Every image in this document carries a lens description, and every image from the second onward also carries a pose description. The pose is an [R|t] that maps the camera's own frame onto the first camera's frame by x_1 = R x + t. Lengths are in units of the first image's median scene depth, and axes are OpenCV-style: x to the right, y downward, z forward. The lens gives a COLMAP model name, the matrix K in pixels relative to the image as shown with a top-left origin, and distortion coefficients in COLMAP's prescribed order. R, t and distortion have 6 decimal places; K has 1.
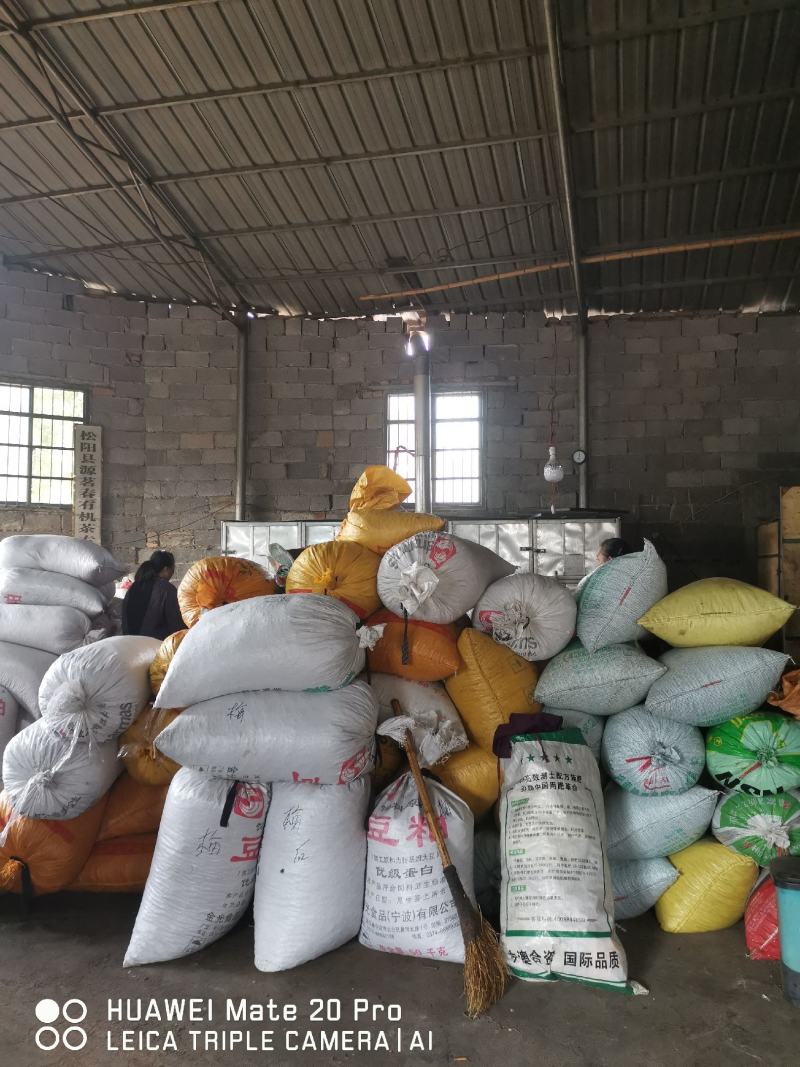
lens RADIAL K [[878.8, 0, 399.8], [0, 878.8, 533.6], [0, 0, 1]] dist [-0.015139, -0.001877]
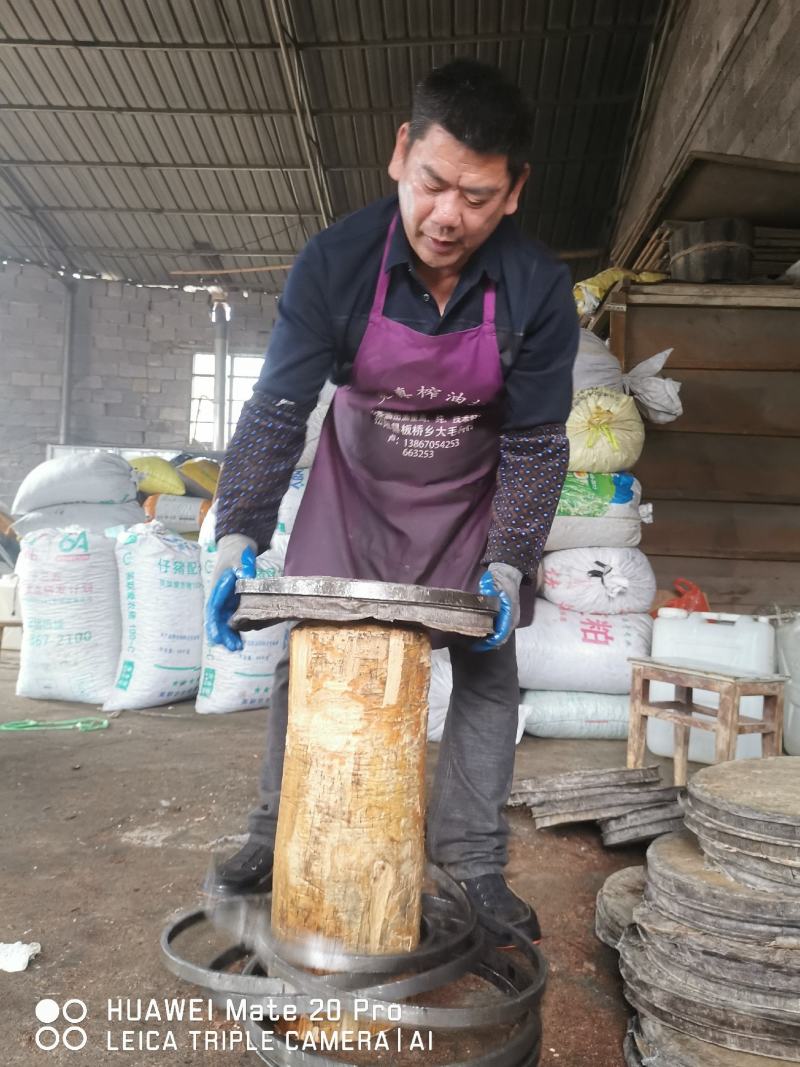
lens RADIAL K [[800.8, 0, 400.8], [0, 800.8, 535.2], [0, 0, 1]] dist [-0.001354, -0.017632]
pose [[0.974795, 0.035898, 0.220194, 0.034274], [-0.047374, 0.997768, 0.047058, 0.033733], [-0.218013, -0.056304, 0.974320, -0.189829]]
